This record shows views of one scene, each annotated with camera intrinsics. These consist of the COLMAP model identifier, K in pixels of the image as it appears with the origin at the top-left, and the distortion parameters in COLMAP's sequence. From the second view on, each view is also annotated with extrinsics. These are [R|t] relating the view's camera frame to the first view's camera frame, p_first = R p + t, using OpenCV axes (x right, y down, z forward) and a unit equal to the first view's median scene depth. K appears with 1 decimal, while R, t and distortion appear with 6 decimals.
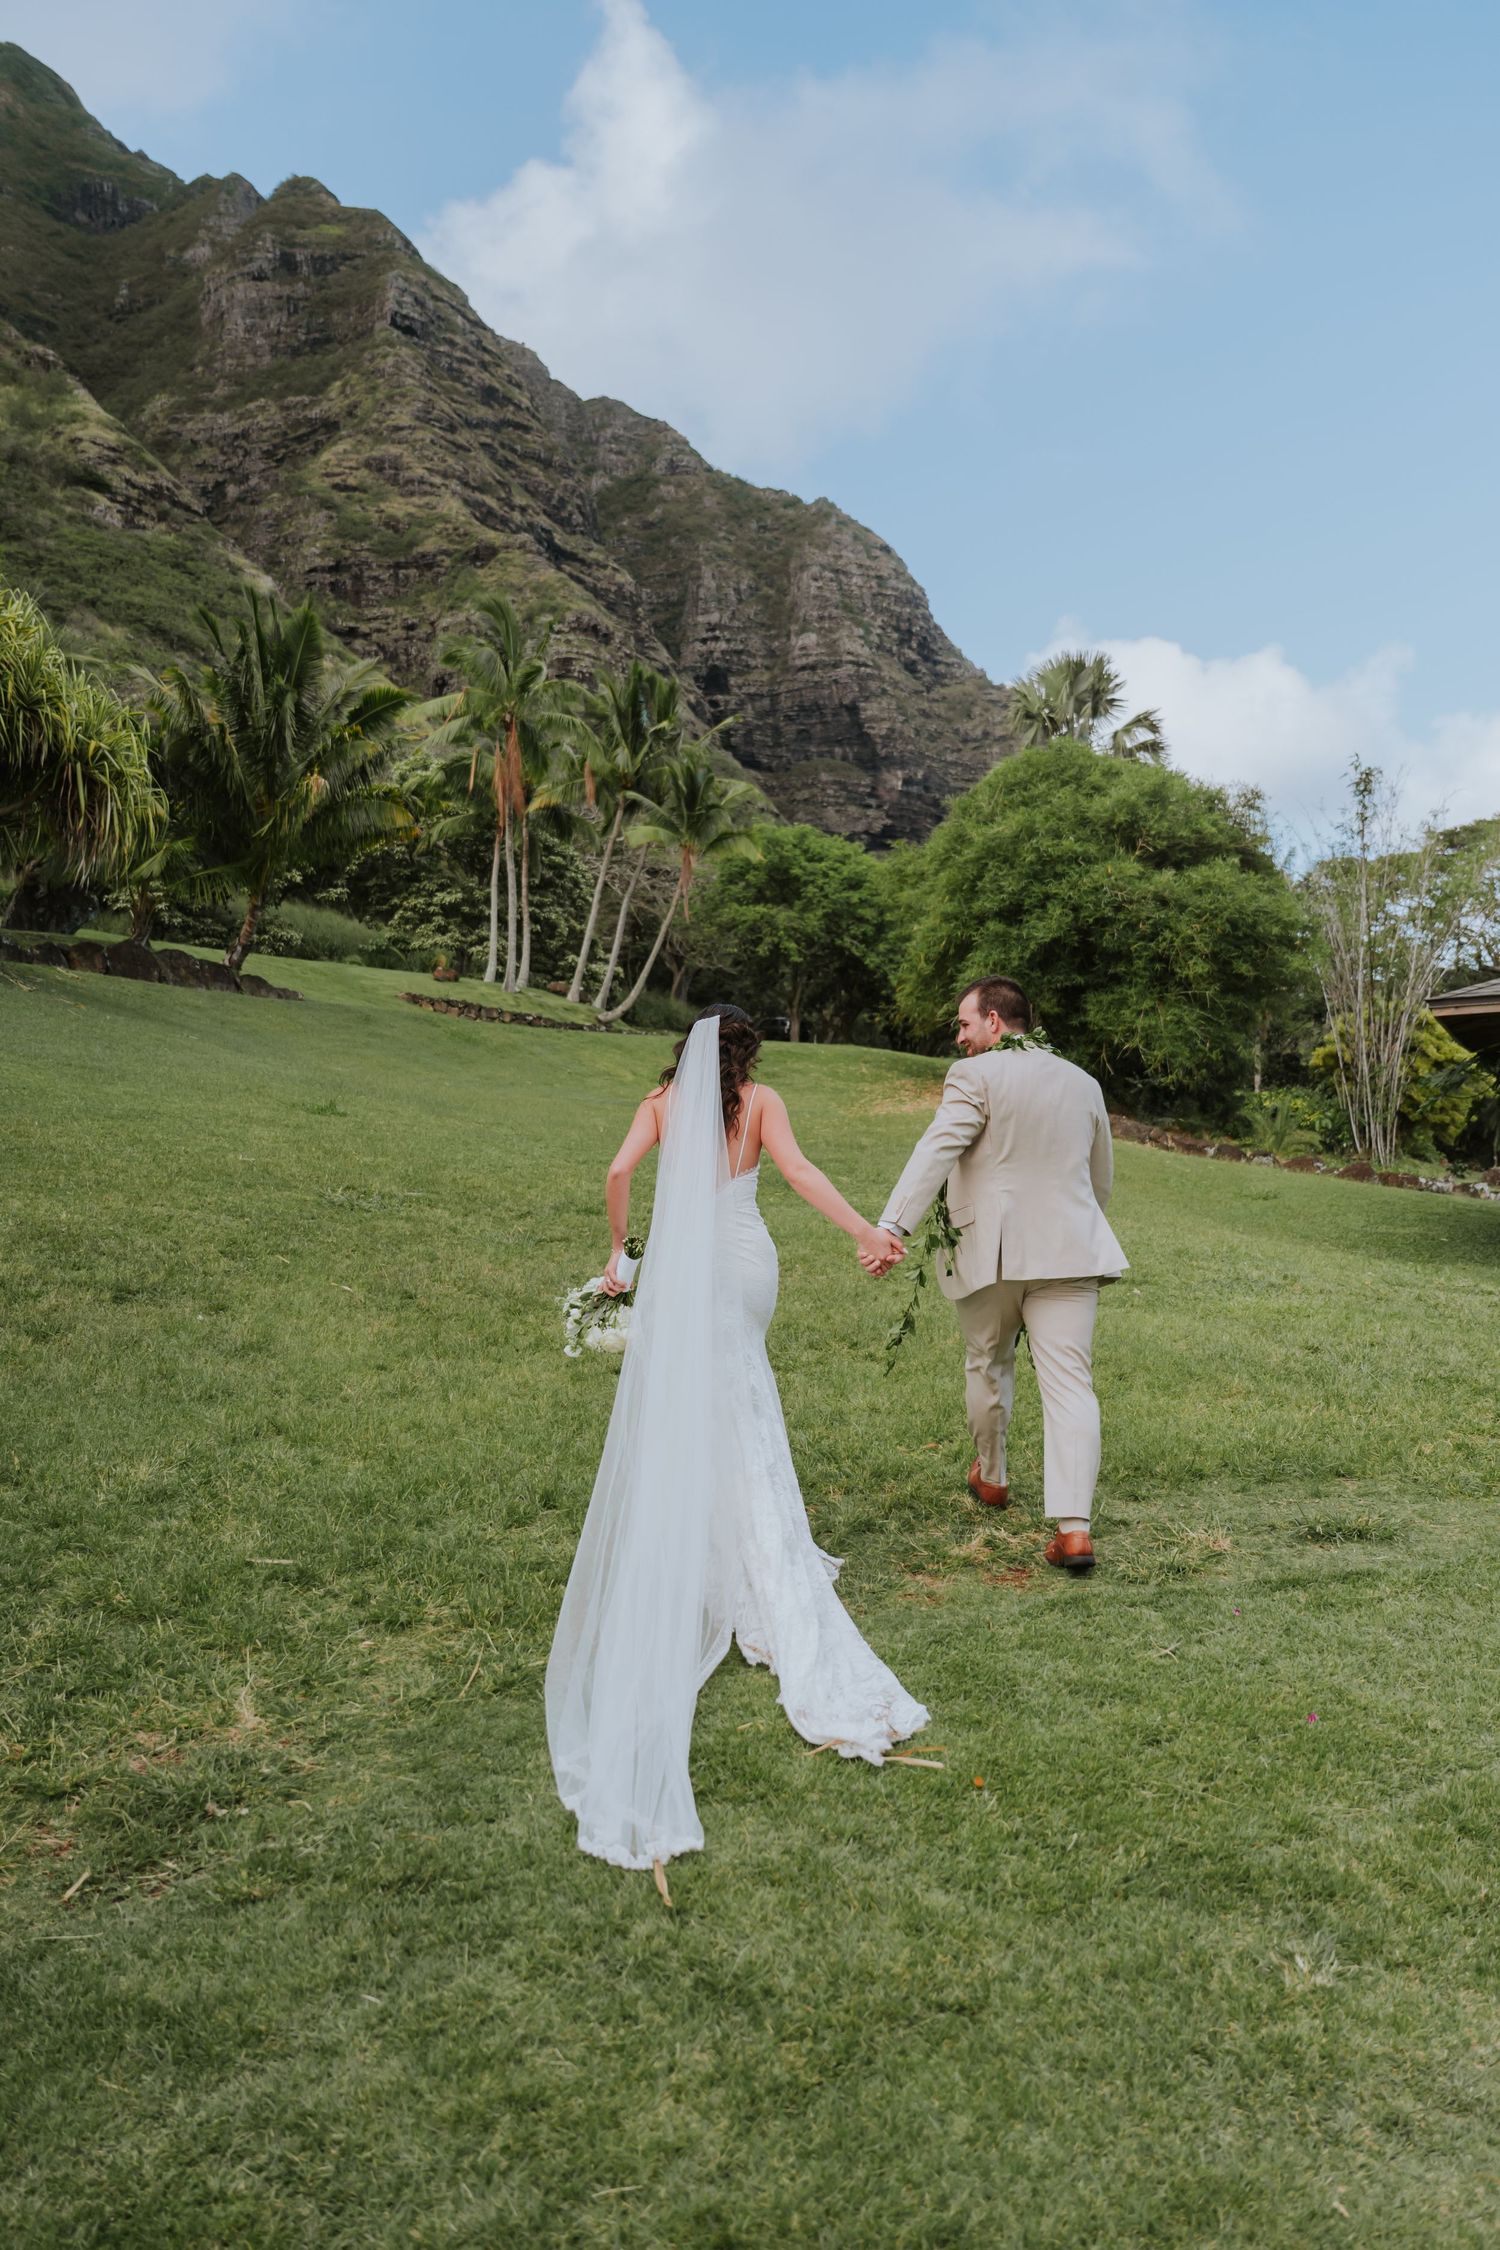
lens RADIAL K [[1774.8, 0, 750.0], [0, 1774.8, 1125.0], [0, 0, 1]] dist [-0.005982, 0.004386]
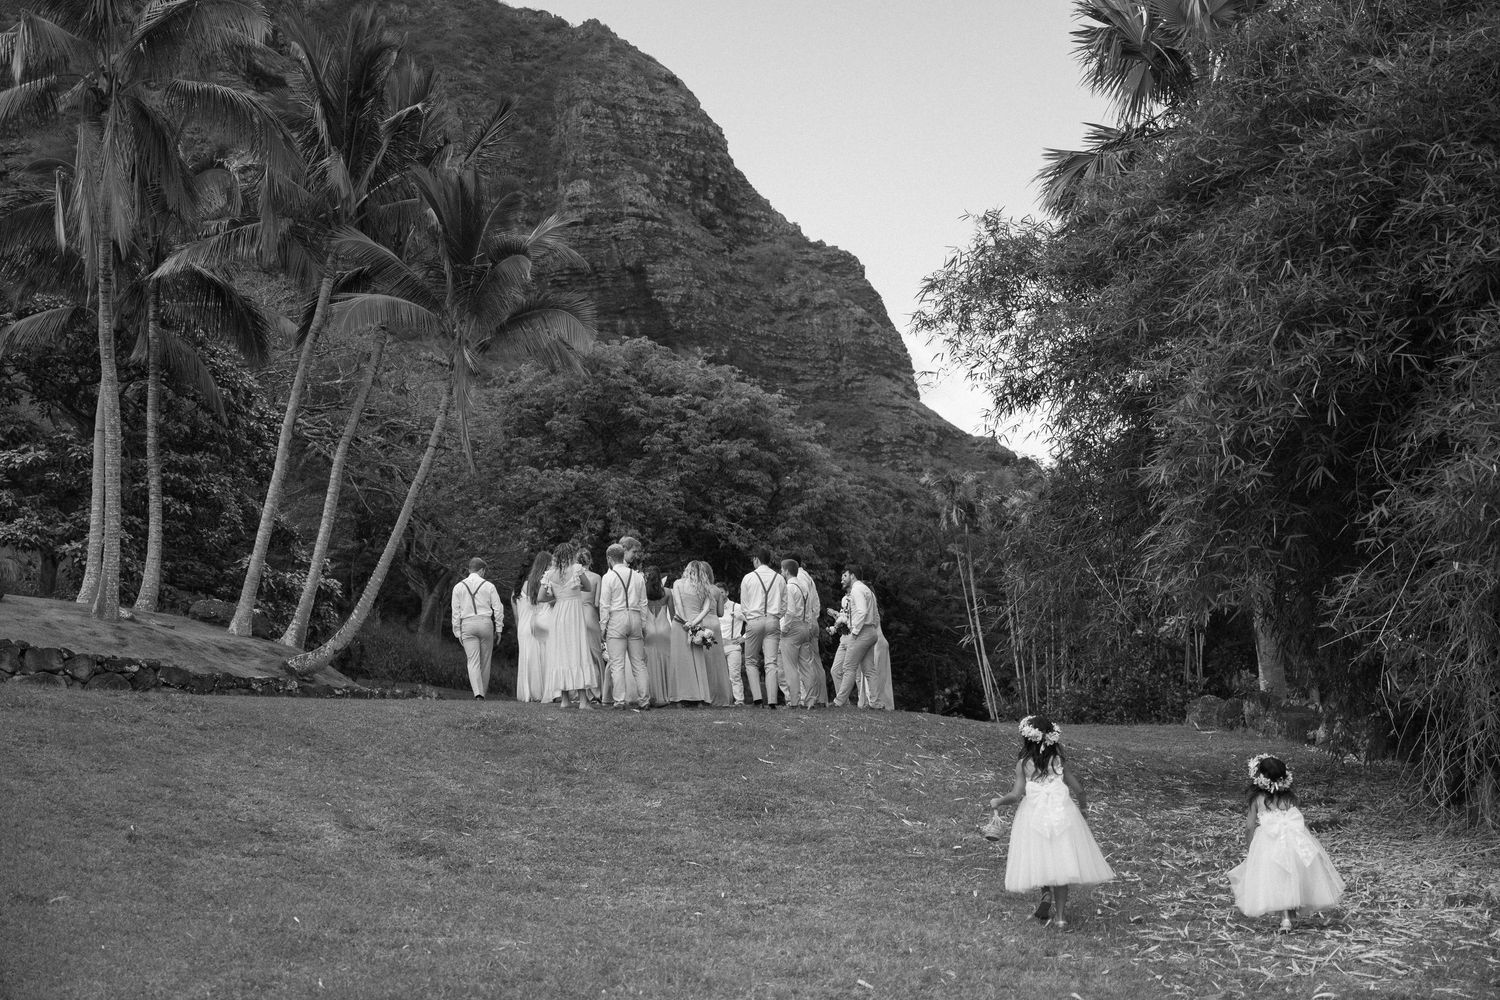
lens RADIAL K [[1970.3, 0, 750.0], [0, 1970.3, 500.0], [0, 0, 1]] dist [-0.022641, -0.041607]
pose [[0.991508, -0.021378, 0.128278, -0.022361], [0.039306, 0.989526, -0.138902, -0.021167], [-0.123965, 0.142764, 0.981963, 0.380991]]
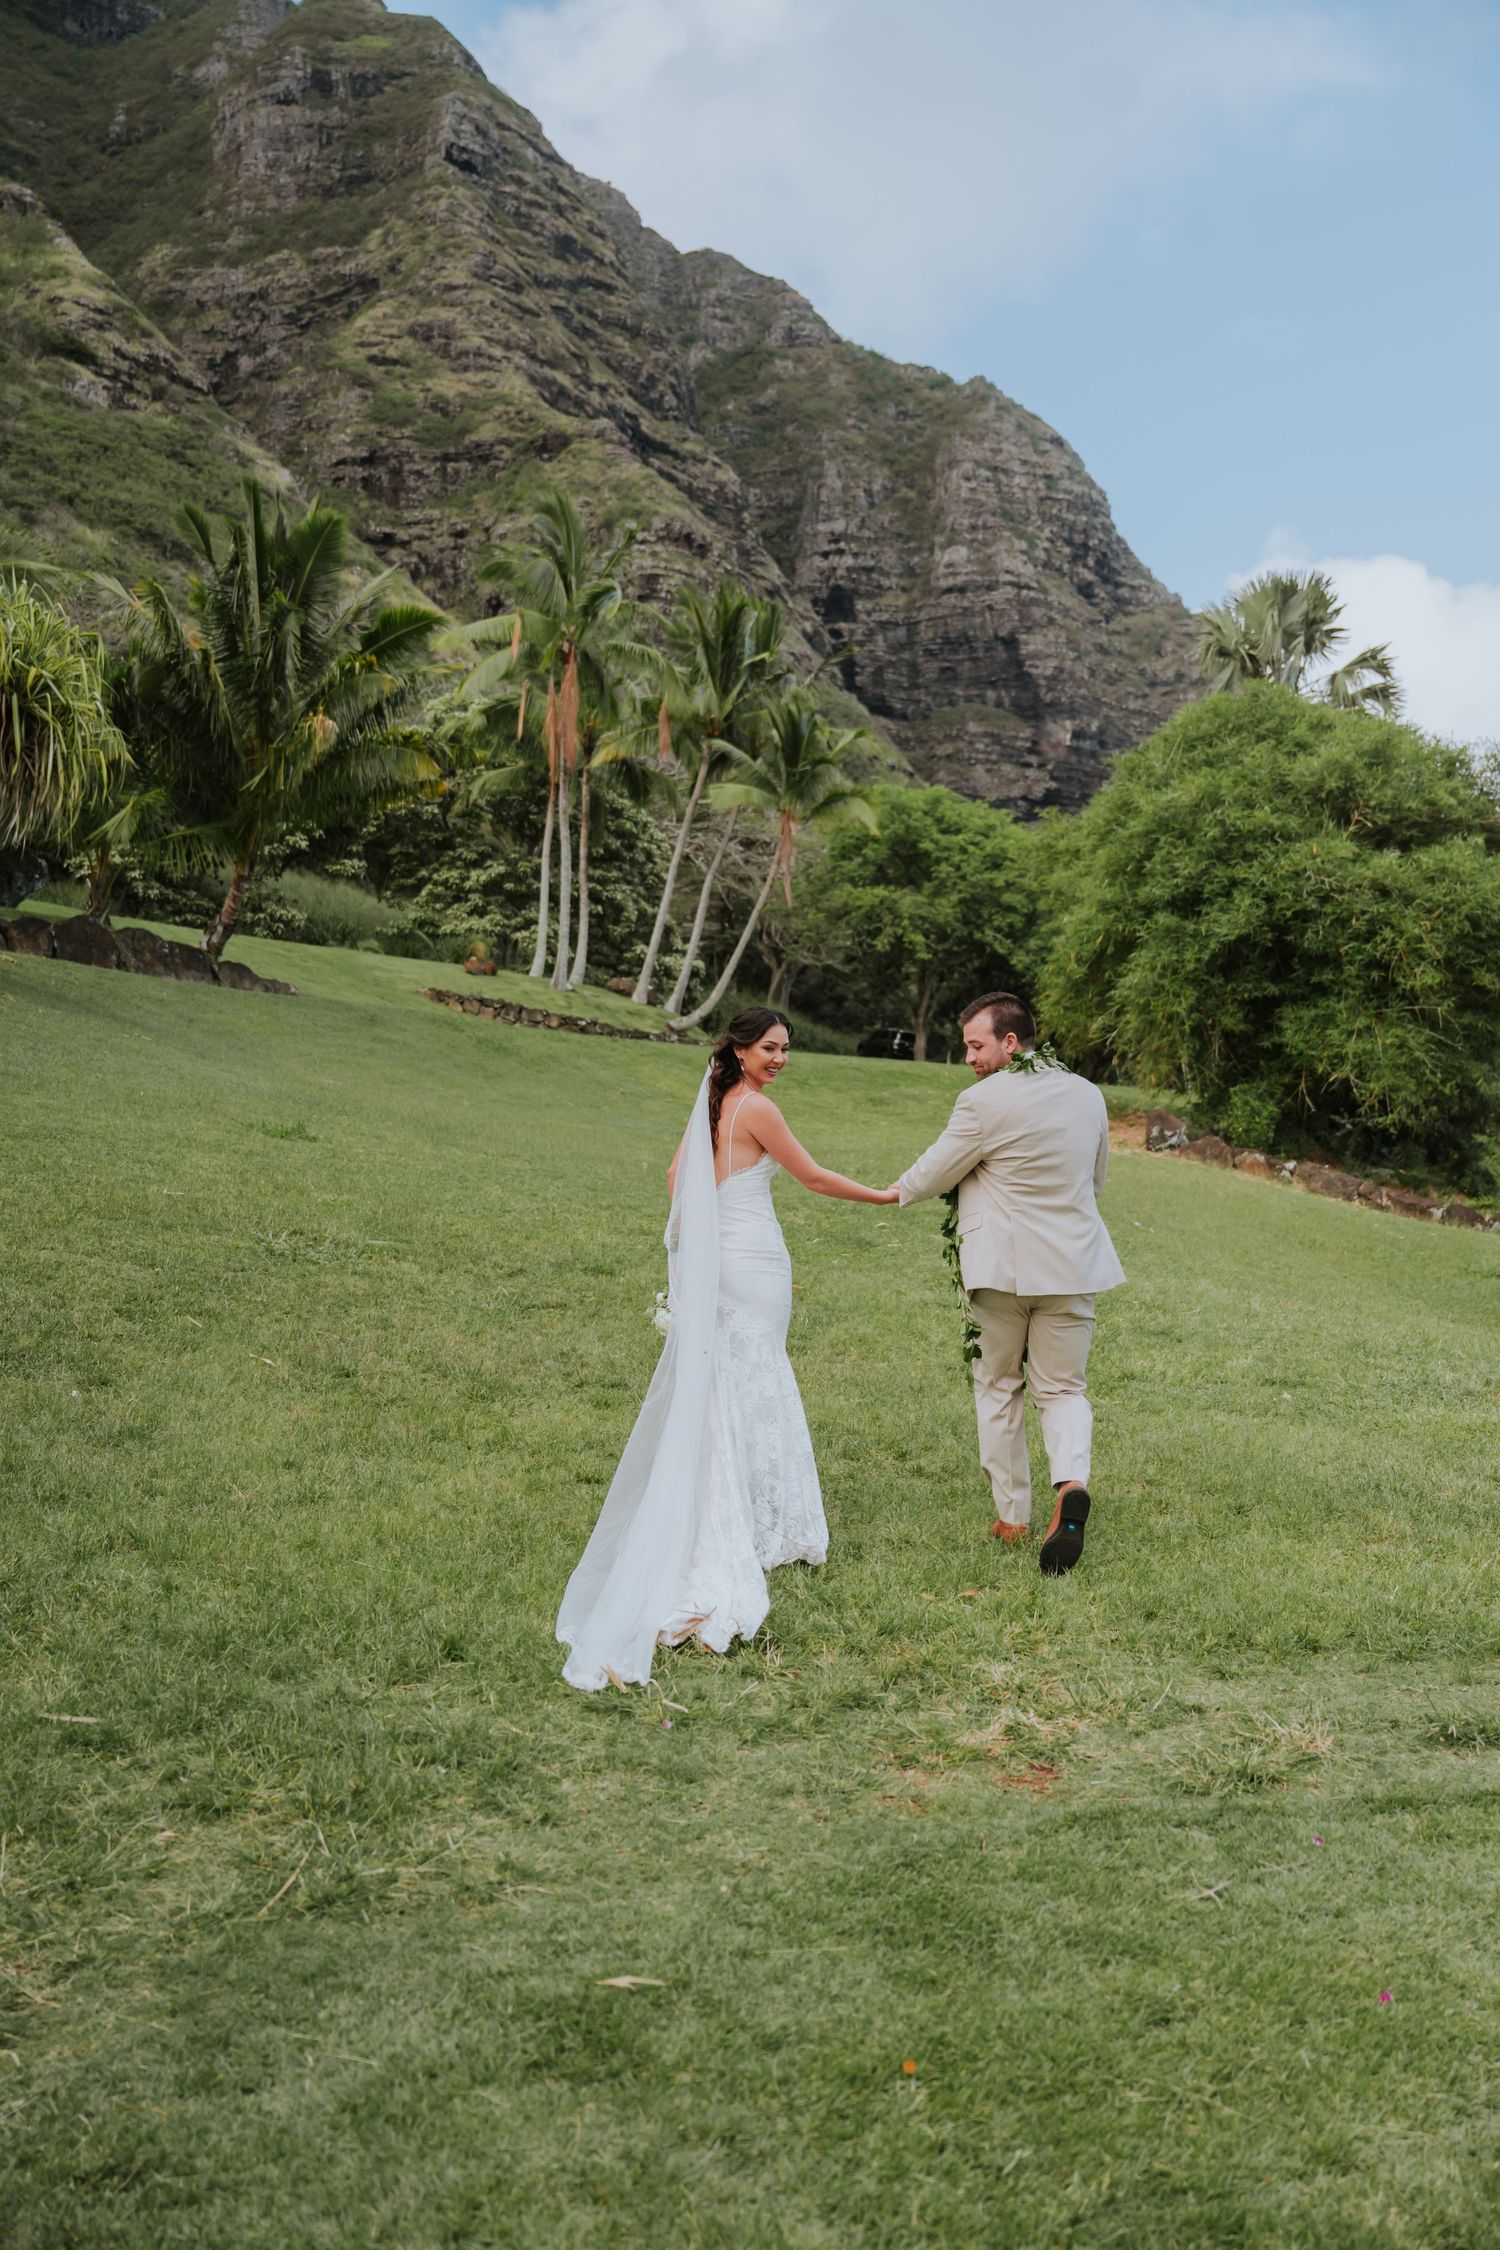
lens RADIAL K [[2231.8, 0, 750.0], [0, 2231.8, 1125.0], [0, 0, 1]] dist [0.007686, -0.004551]
pose [[0.998157, 0.024083, -0.055705, 0.006580], [-0.025004, 0.999561, -0.015901, -0.000392], [0.055297, 0.017265, 0.998321, 0.003655]]
